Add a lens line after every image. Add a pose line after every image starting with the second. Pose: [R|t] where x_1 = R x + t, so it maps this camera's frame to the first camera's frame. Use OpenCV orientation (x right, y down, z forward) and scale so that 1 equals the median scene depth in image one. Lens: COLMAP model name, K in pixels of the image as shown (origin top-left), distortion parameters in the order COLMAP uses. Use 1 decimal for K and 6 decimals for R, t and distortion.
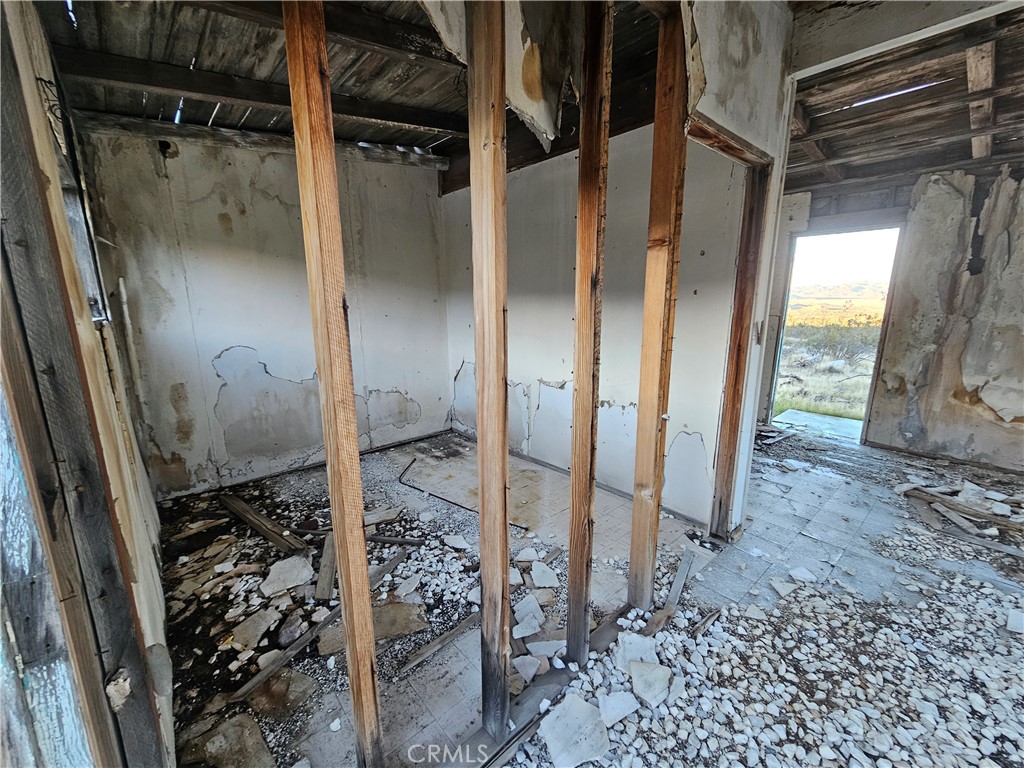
lens RADIAL K [[412.8, 0, 507.1], [0, 412.8, 386.4], [0, 0, 1]] dist [-0.003602, -0.000606]
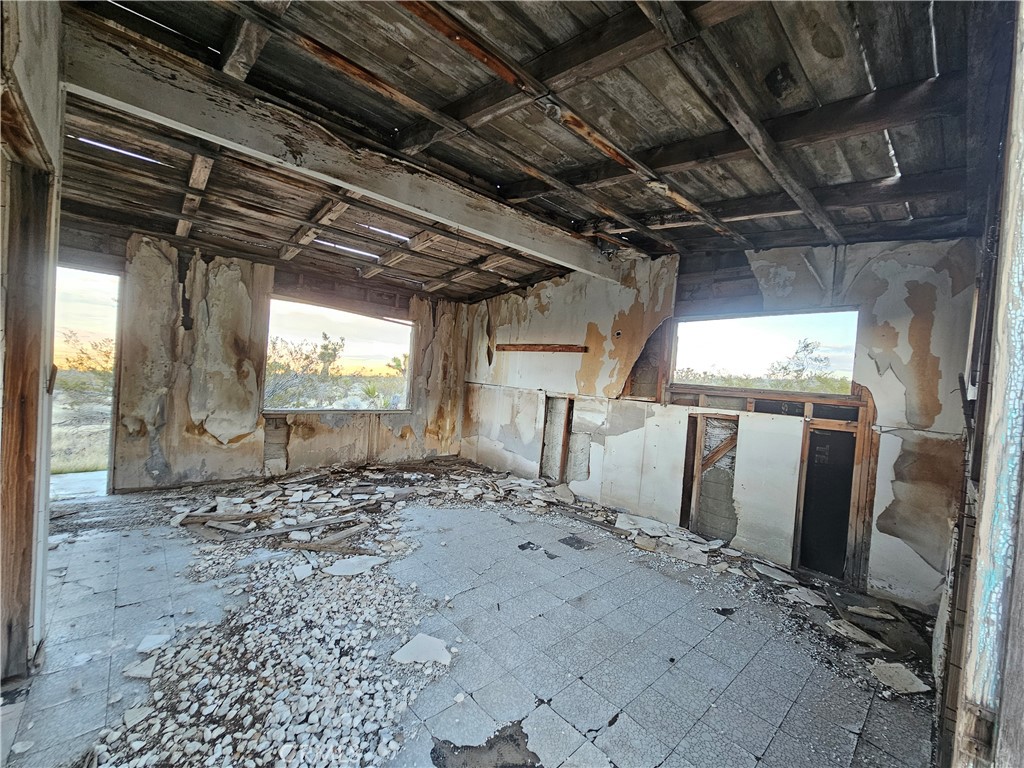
lens RADIAL K [[412.8, 0, 507.0], [0, 412.8, 388.2], [0, 0, 1]] dist [-0.003602, -0.000606]
pose [[-0.019962, -0.029156, 0.999376, -0.149035], [0.129779, 0.991042, 0.031505, -0.020988], [-0.991342, 0.130327, -0.016000, 0.132060]]
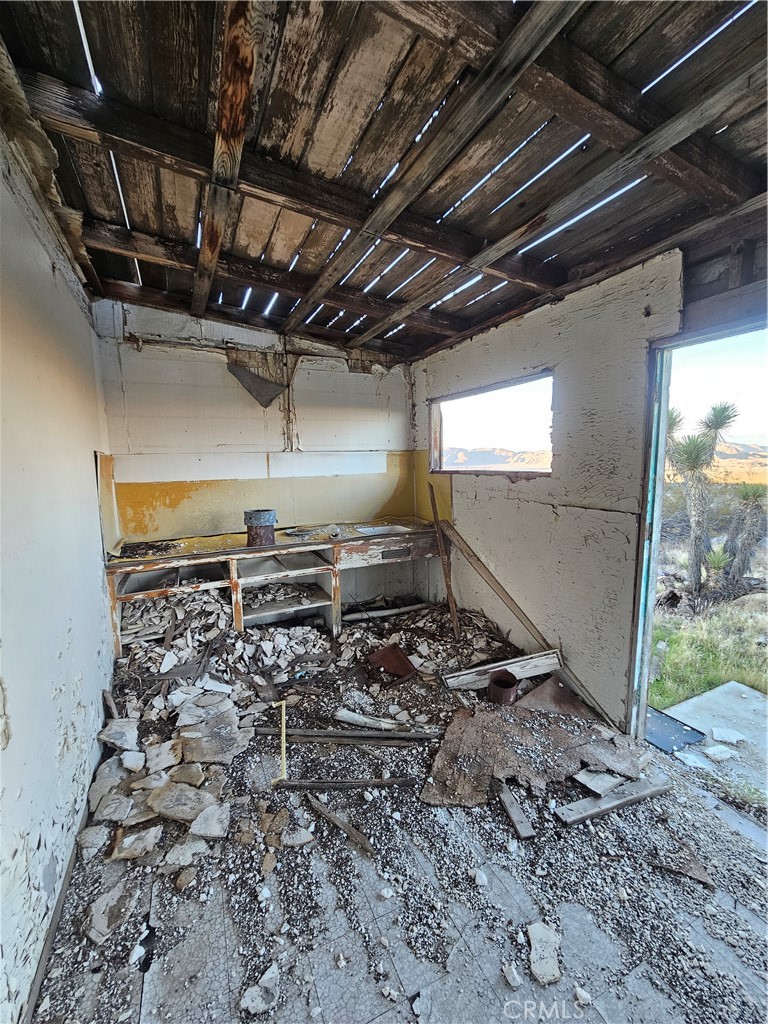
lens RADIAL K [[412.8, 0, 379.4], [0, 412.8, 507.0], [0, 0, 1]] dist [-0.003602, -0.000606]
pose [[0.958374, 0.018803, -0.284897, 0.899453], [-0.043701, 0.995732, -0.081289, -0.223519], [0.282152, 0.090356, 0.955105, 0.812530]]
